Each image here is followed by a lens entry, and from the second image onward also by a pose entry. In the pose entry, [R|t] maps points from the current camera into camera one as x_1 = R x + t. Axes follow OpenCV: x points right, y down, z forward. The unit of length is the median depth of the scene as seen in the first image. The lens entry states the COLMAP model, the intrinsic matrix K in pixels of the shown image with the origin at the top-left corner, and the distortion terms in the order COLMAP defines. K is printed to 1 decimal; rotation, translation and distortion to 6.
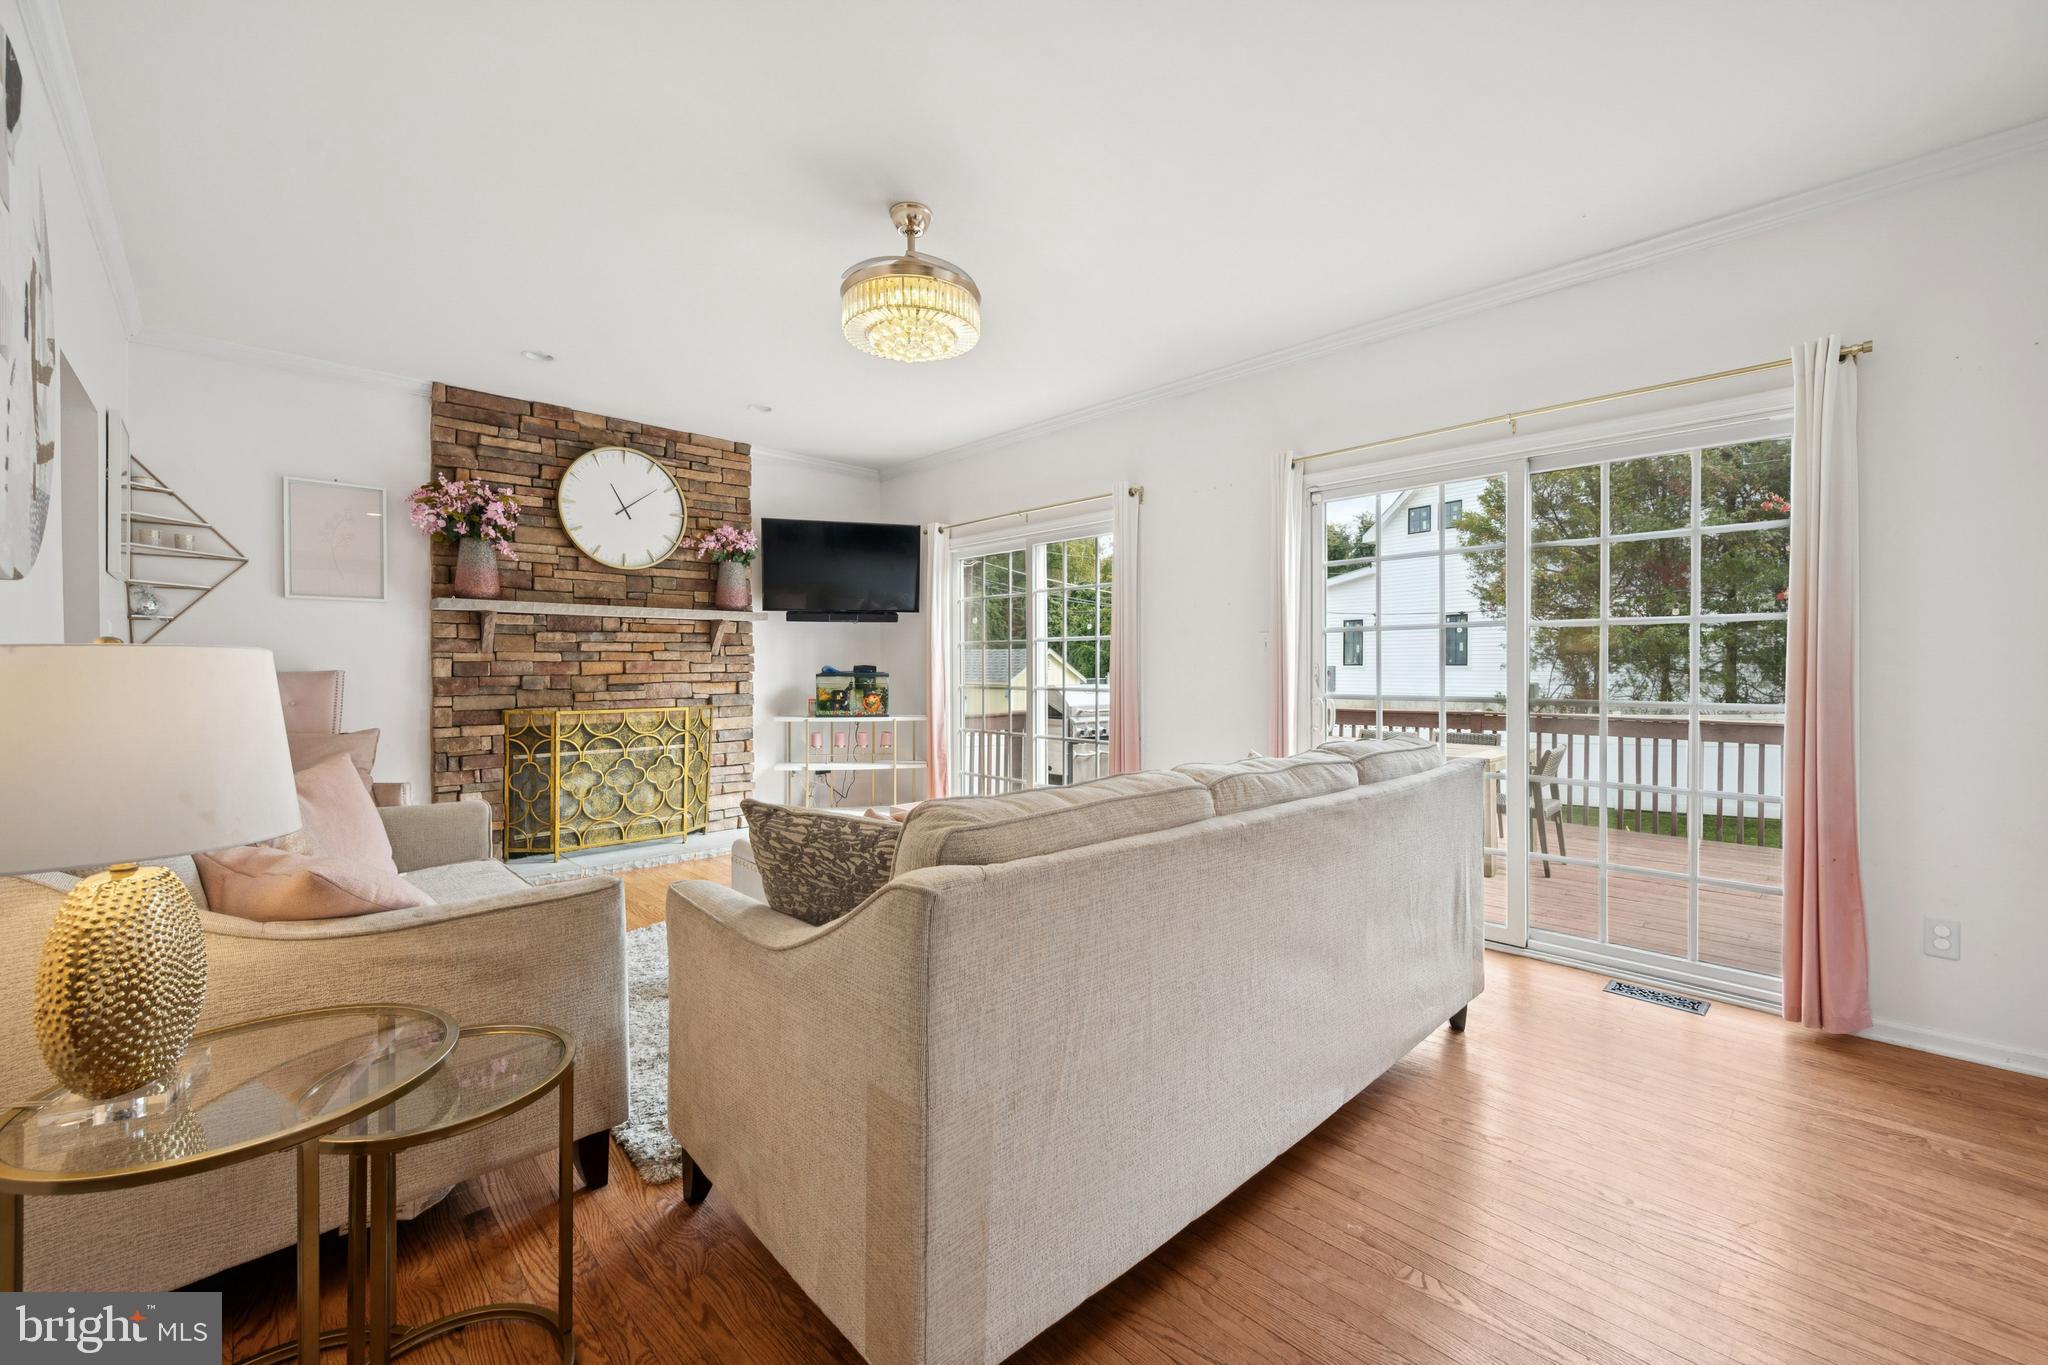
lens RADIAL K [[818.0, 0, 1028.0], [0, 818.0, 676.3], [0, 0, 1]] dist [-0.000743, -0.000098]
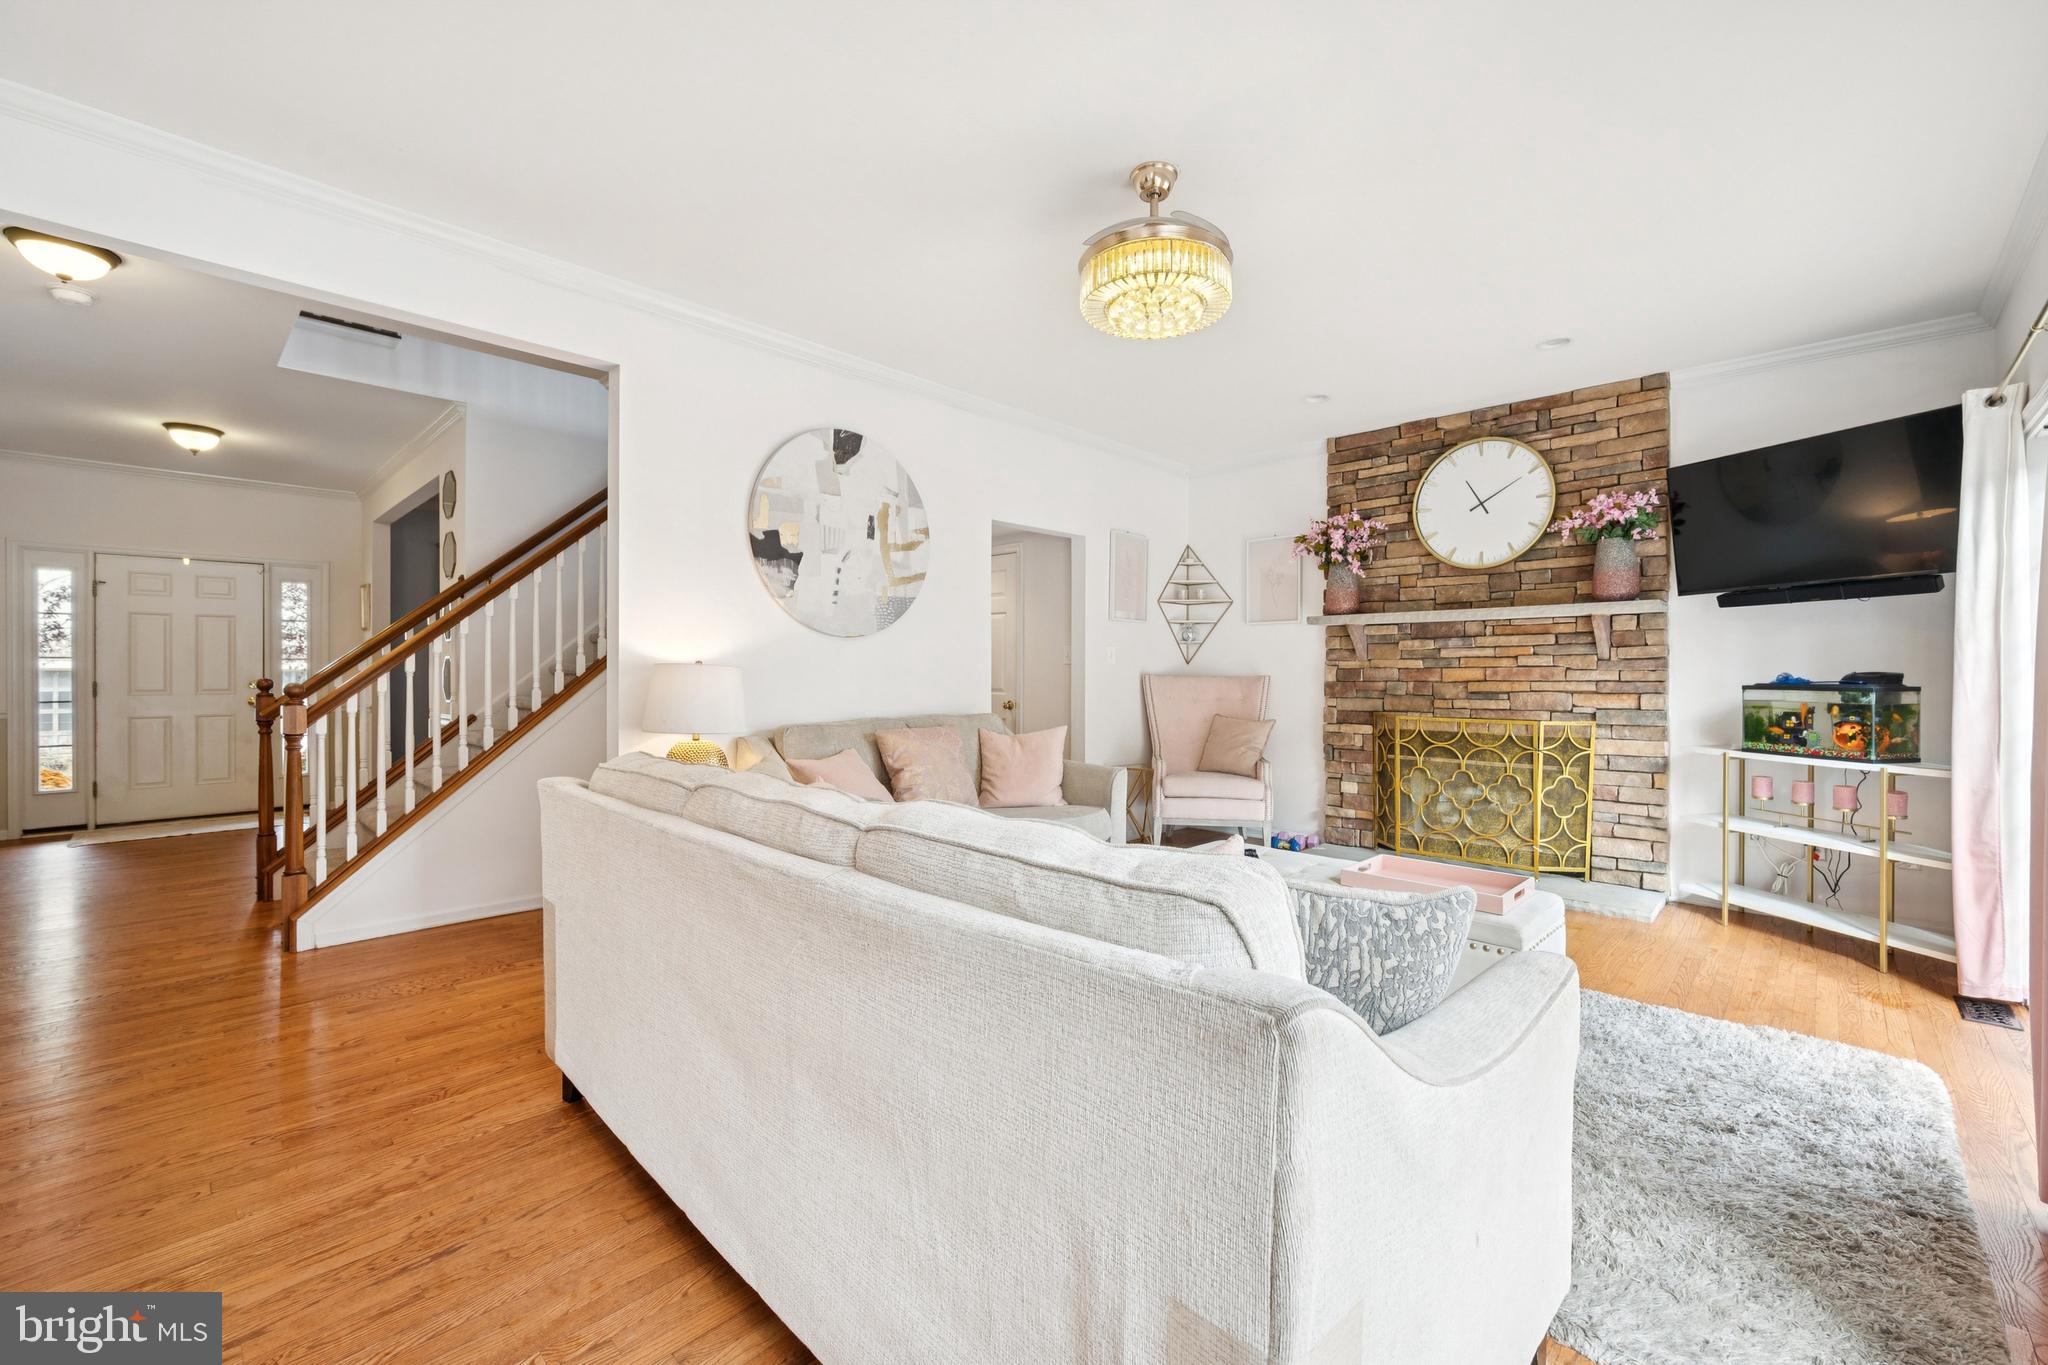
lens RADIAL K [[846.8, 0, 1022.4], [0, 846.8, 672.6], [0, 0, 1]] dist [-0.000345, -0.000009]
pose [[0.019001, 0.000800, -0.999819, 0.455108], [-0.015619, 0.999878, 0.000503, -0.004986], [0.999697, 0.015607, 0.019011, 0.456825]]
